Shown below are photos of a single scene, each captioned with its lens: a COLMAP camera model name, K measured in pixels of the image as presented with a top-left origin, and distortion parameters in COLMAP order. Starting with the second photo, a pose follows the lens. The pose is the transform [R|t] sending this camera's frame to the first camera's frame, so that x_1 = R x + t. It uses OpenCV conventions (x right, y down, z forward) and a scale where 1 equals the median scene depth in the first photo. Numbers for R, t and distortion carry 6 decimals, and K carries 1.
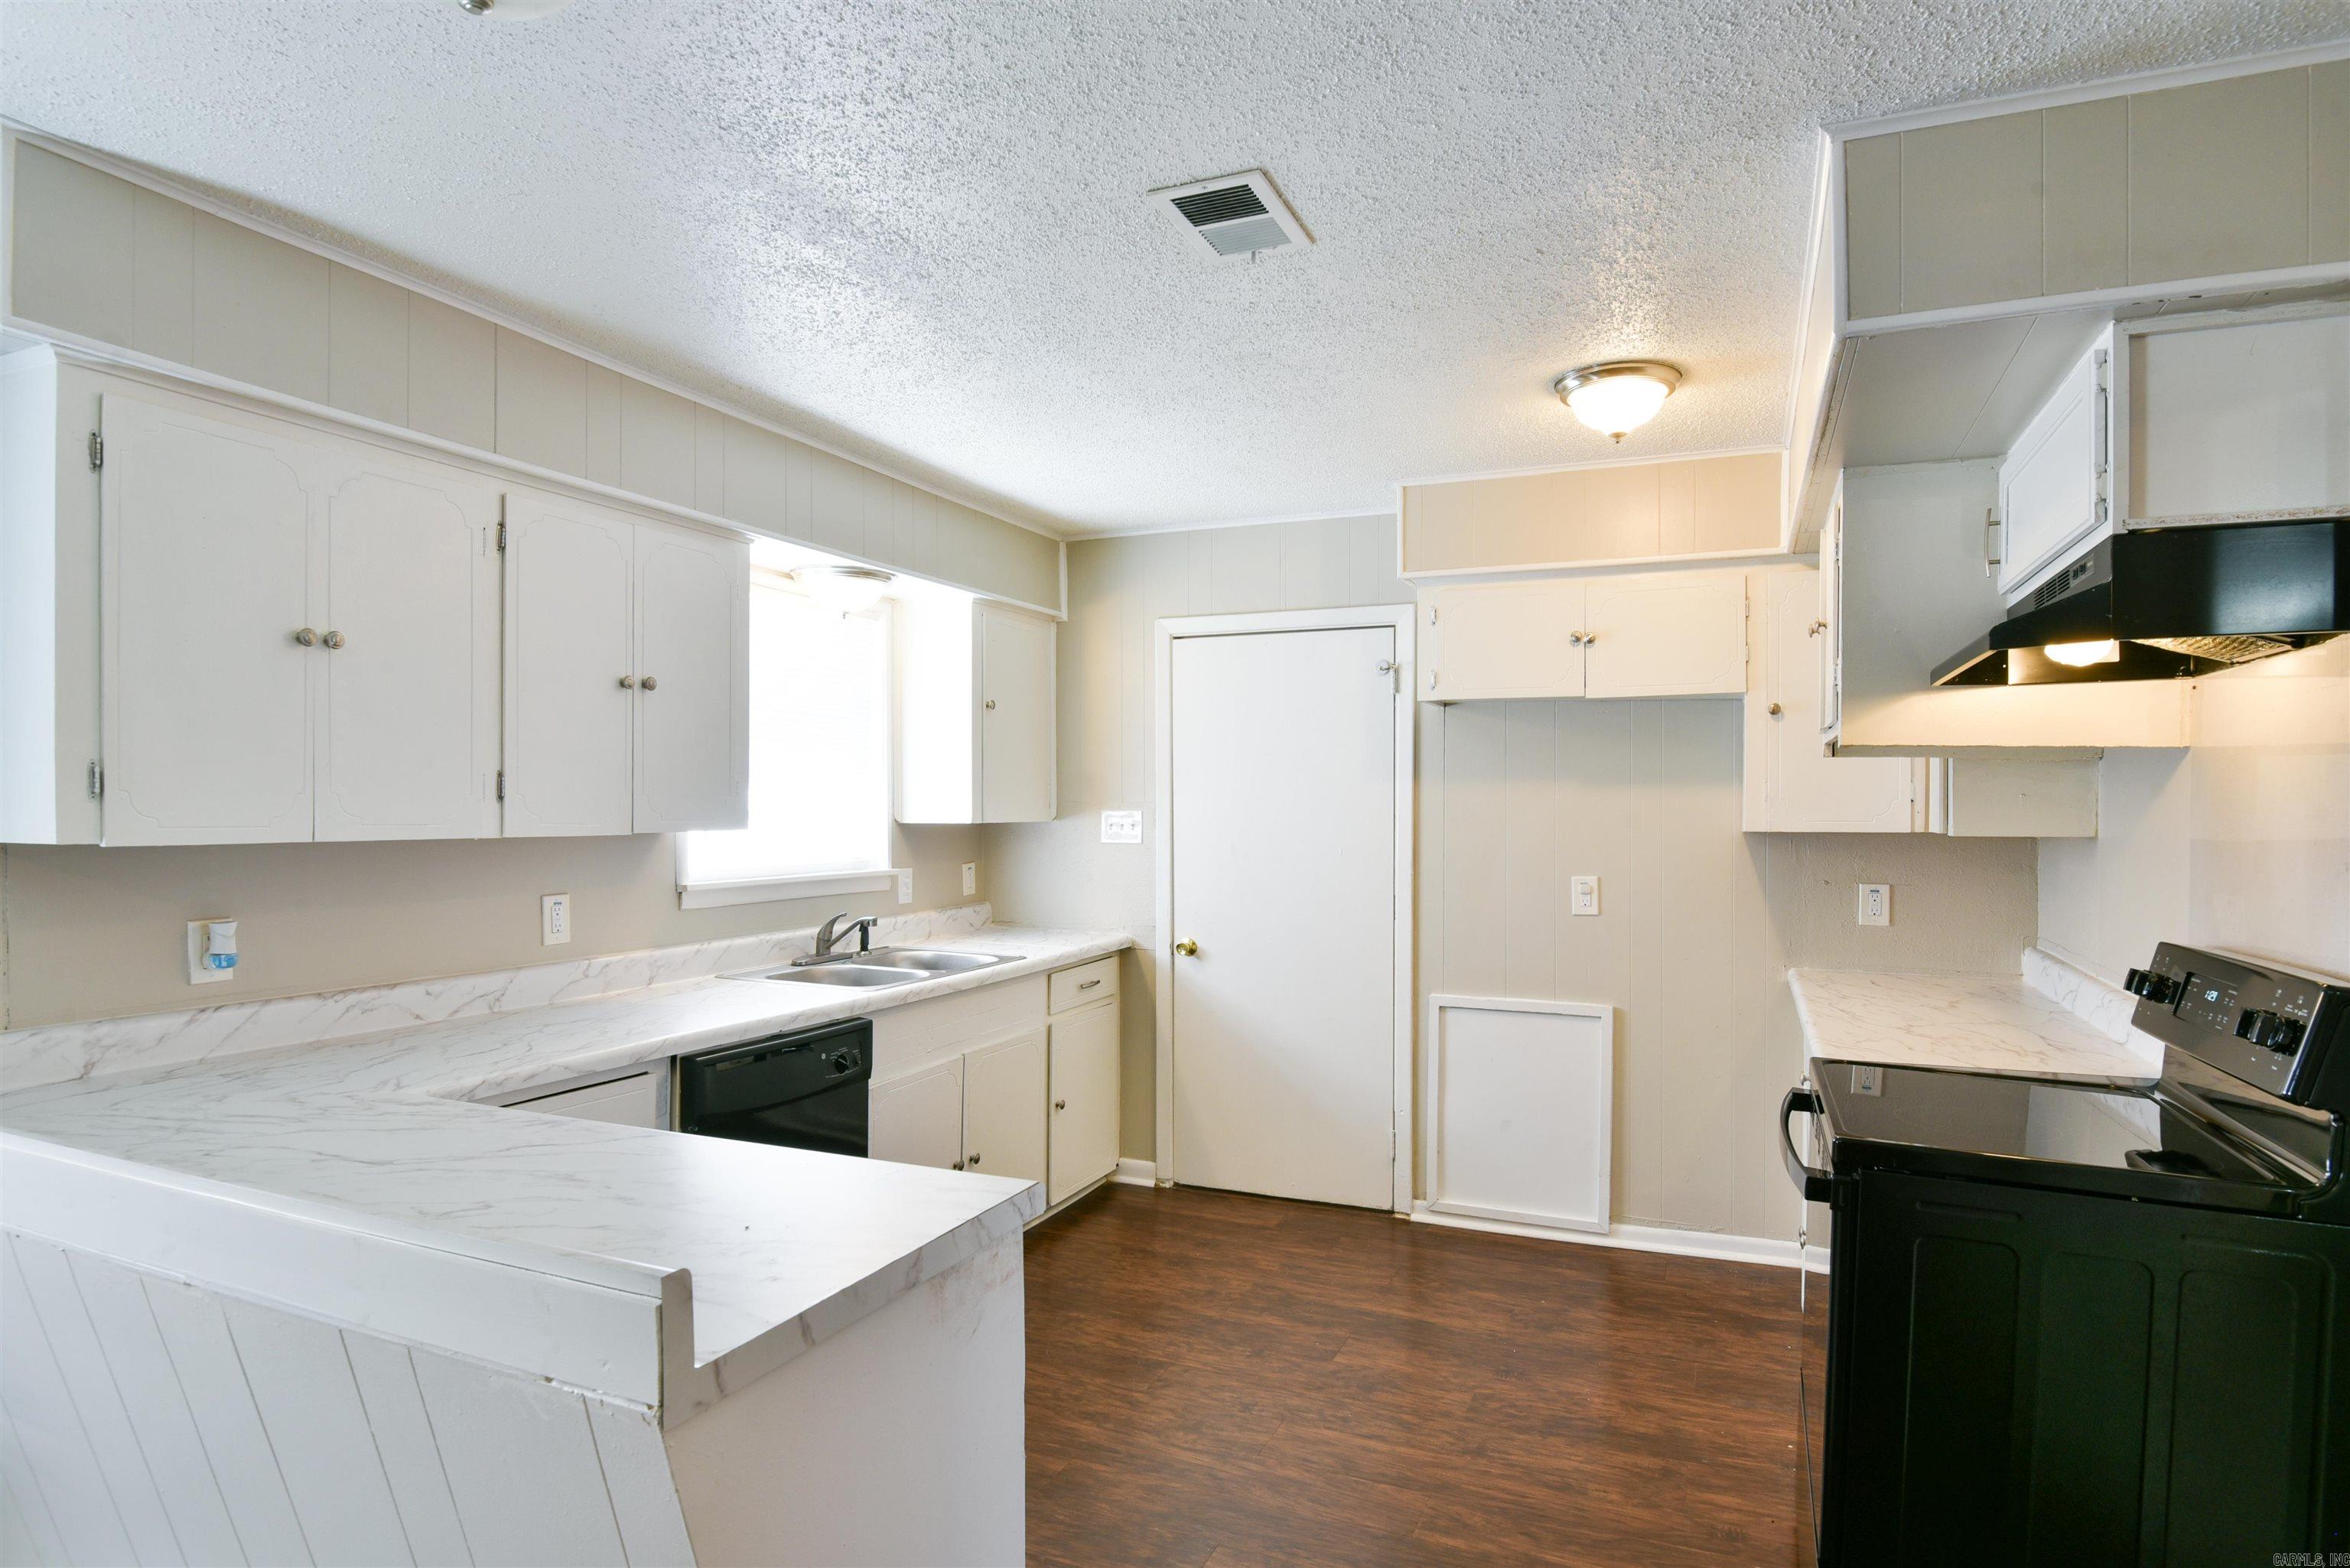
lens RADIAL K [[1297.2, 0, 1165.4], [0, 1297.2, 819.0], [0, 0, 1]] dist [-0.004477, -0.001788]
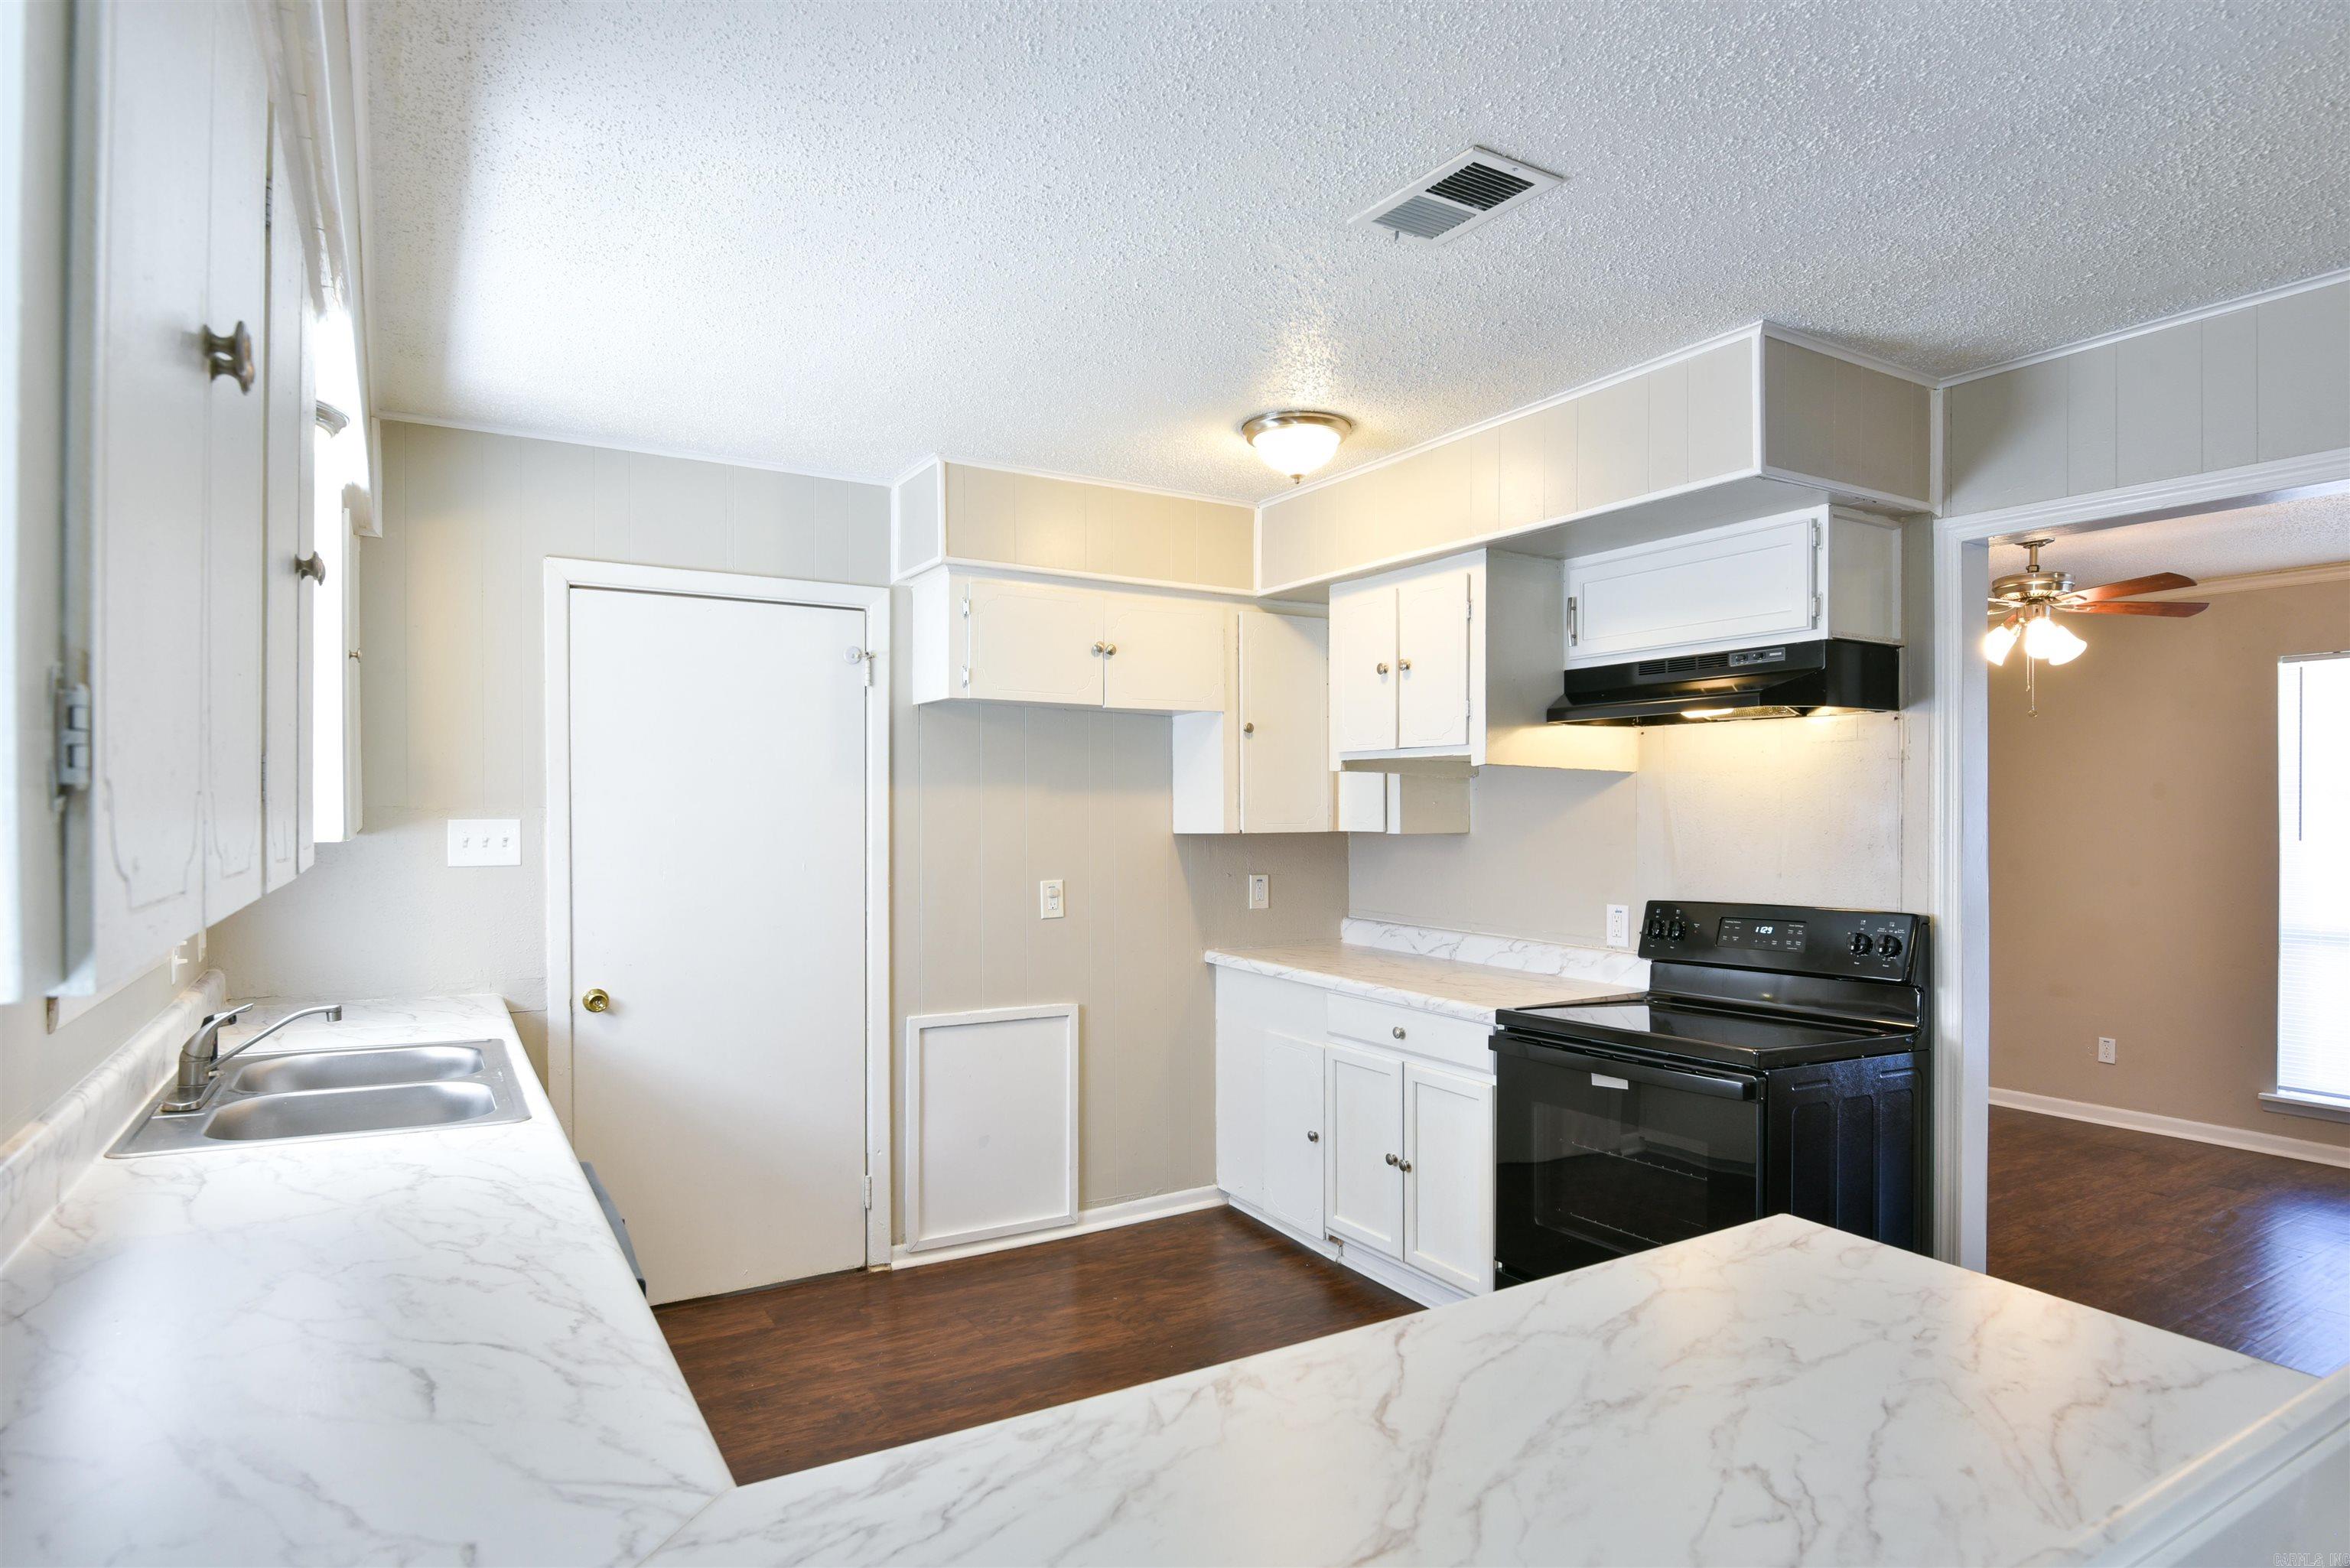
lens RADIAL K [[1297.2, 0, 1165.4], [0, 1297.2, 819.0], [0, 0, 1]] dist [-0.004477, -0.001788]
pose [[0.579290, -0.008534, 0.815077, -0.478821], [0.010158, 0.999943, 0.003251, -0.006722], [-0.815058, 0.006396, 0.579344, 0.350320]]
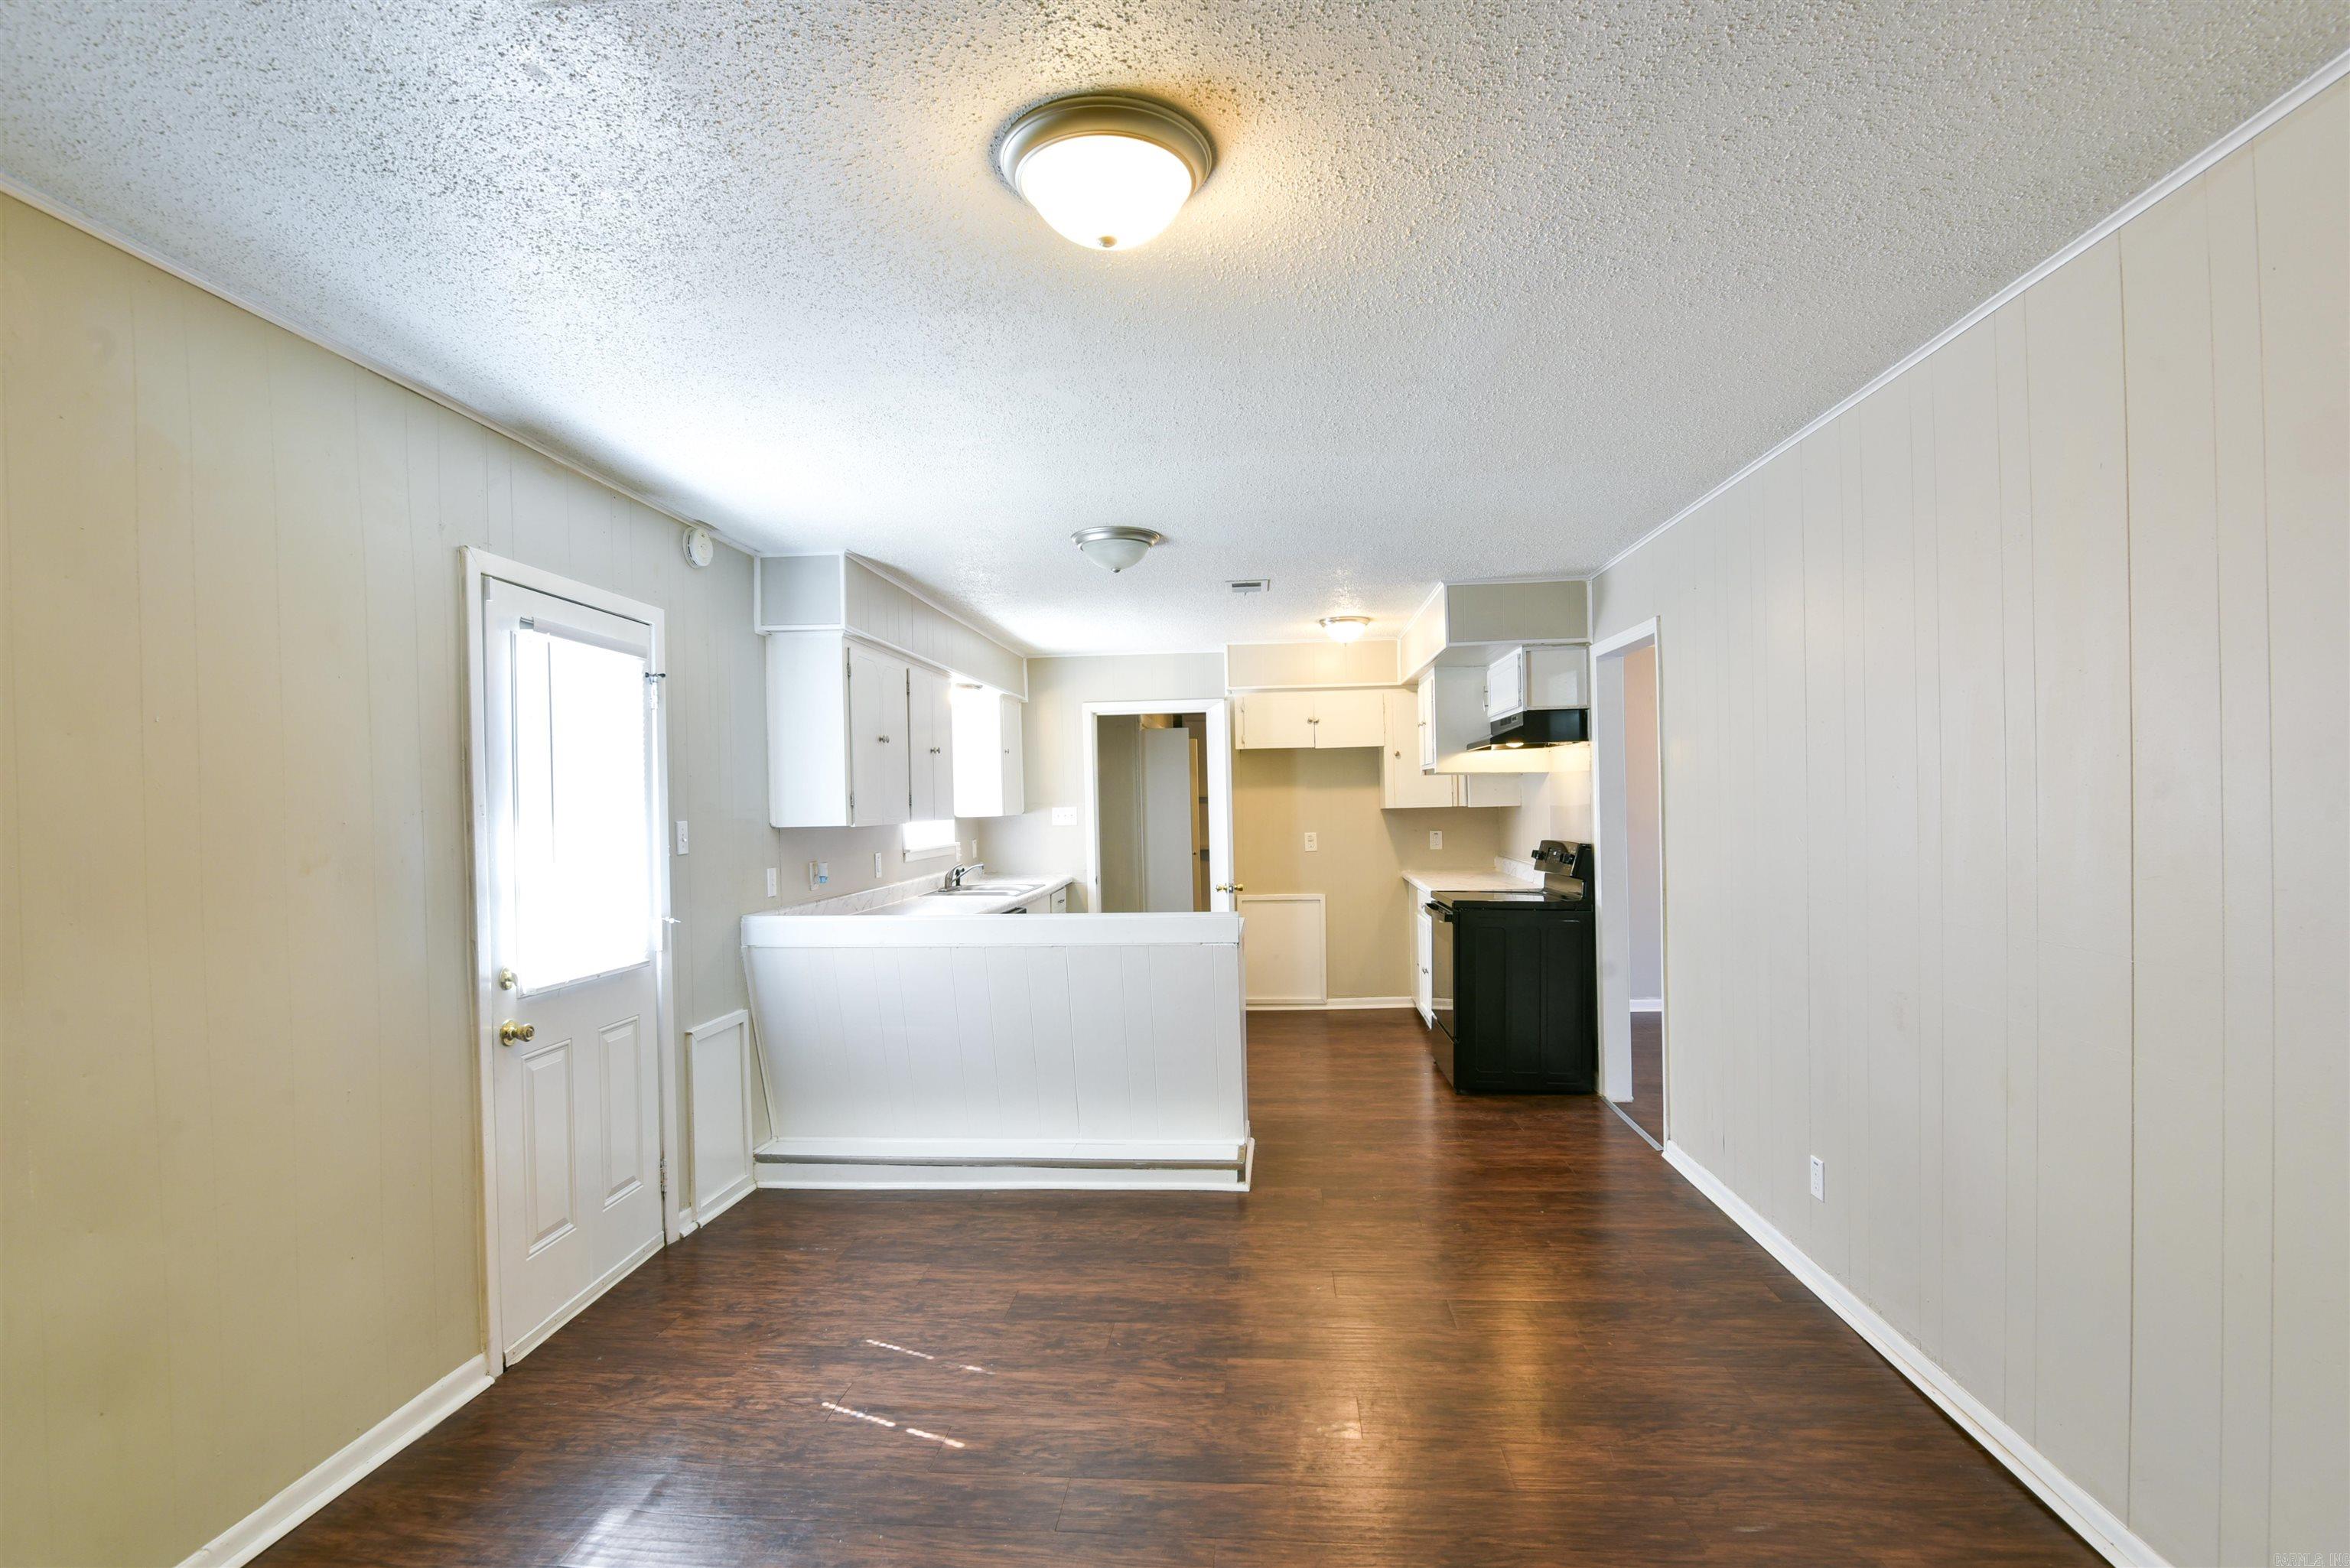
lens RADIAL K [[1147.9, 0, 1175.0], [0, 1147.9, 784.0], [0, 0, 1]] dist [-0.001155, -0.014451]
pose [[0.942706, -0.017563, 0.333161, -0.514349], [0.027778, 0.999278, -0.025922, 0.008254], [-0.332465, 0.033692, 0.942514, -0.691447]]
